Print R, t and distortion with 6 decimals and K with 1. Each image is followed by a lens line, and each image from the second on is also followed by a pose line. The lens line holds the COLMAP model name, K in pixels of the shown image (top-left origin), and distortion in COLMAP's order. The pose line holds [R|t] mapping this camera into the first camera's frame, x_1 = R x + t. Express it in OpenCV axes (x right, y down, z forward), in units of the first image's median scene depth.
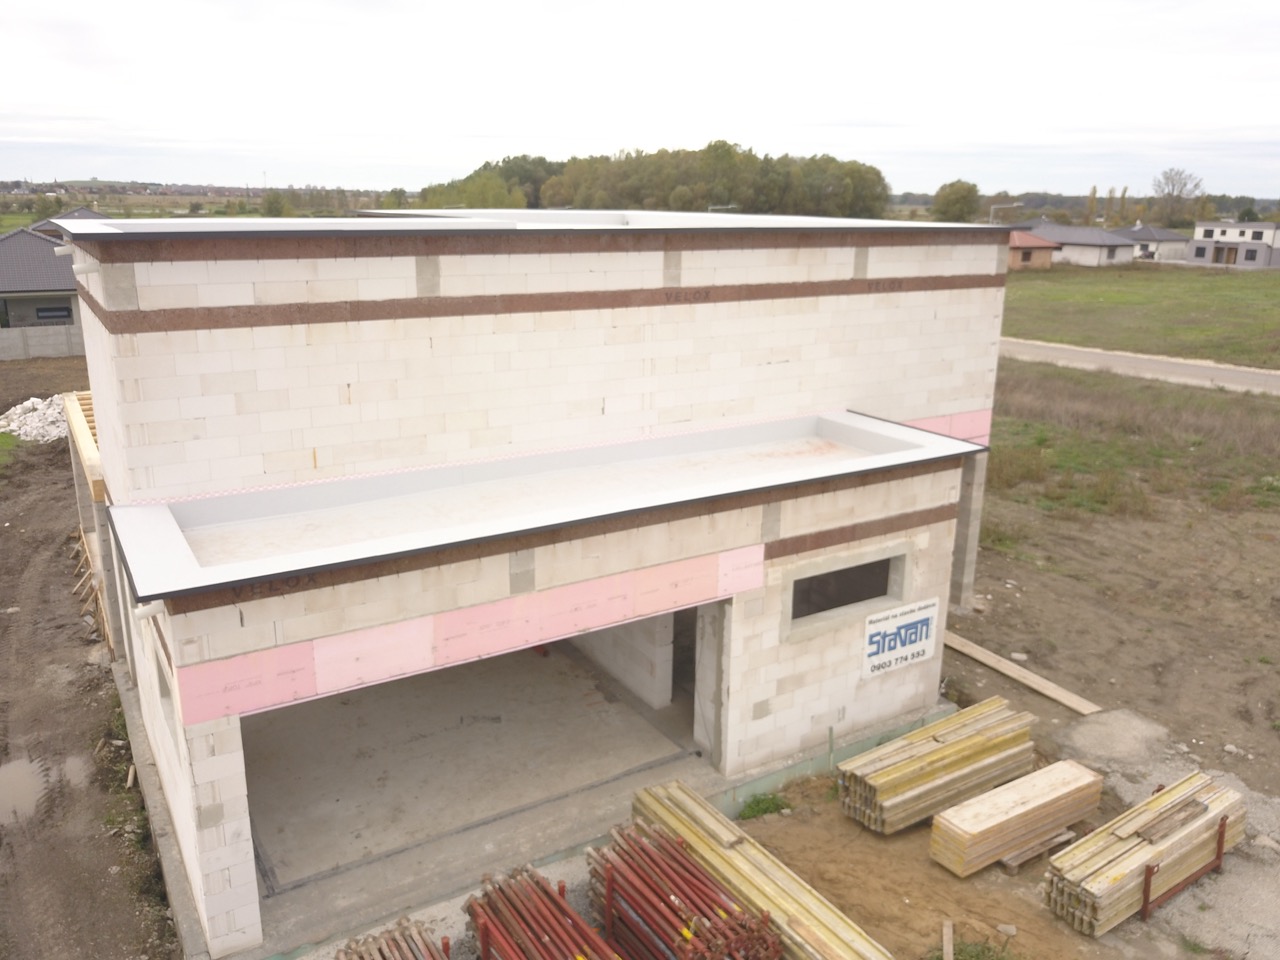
lens RADIAL K [[1001.7, 0, 642.7], [0, 1001.7, 479.1], [0, 0, 1]] dist [-0.029642, 0.038249]
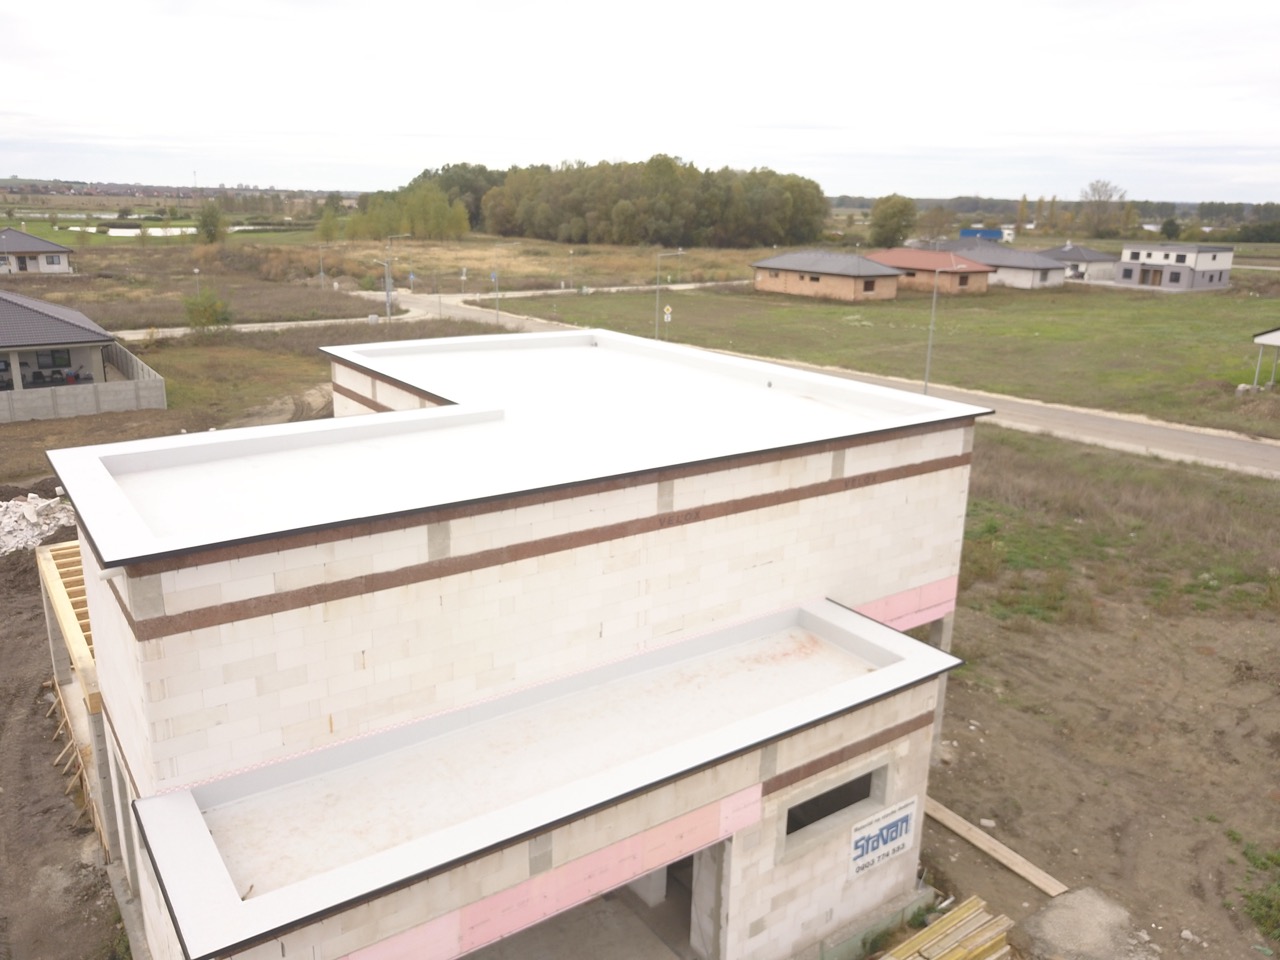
lens RADIAL K [[999.1, 0, 642.7], [0, 999.1, 479.4], [0, 0, 1]] dist [-0.011462, 0.006801]
pose [[0.998282, -0.010393, 0.057669, -0.028399], [0.010409, 0.999946, 0.000028, -0.120162], [-0.057666, 0.000572, 0.998336, -0.021072]]
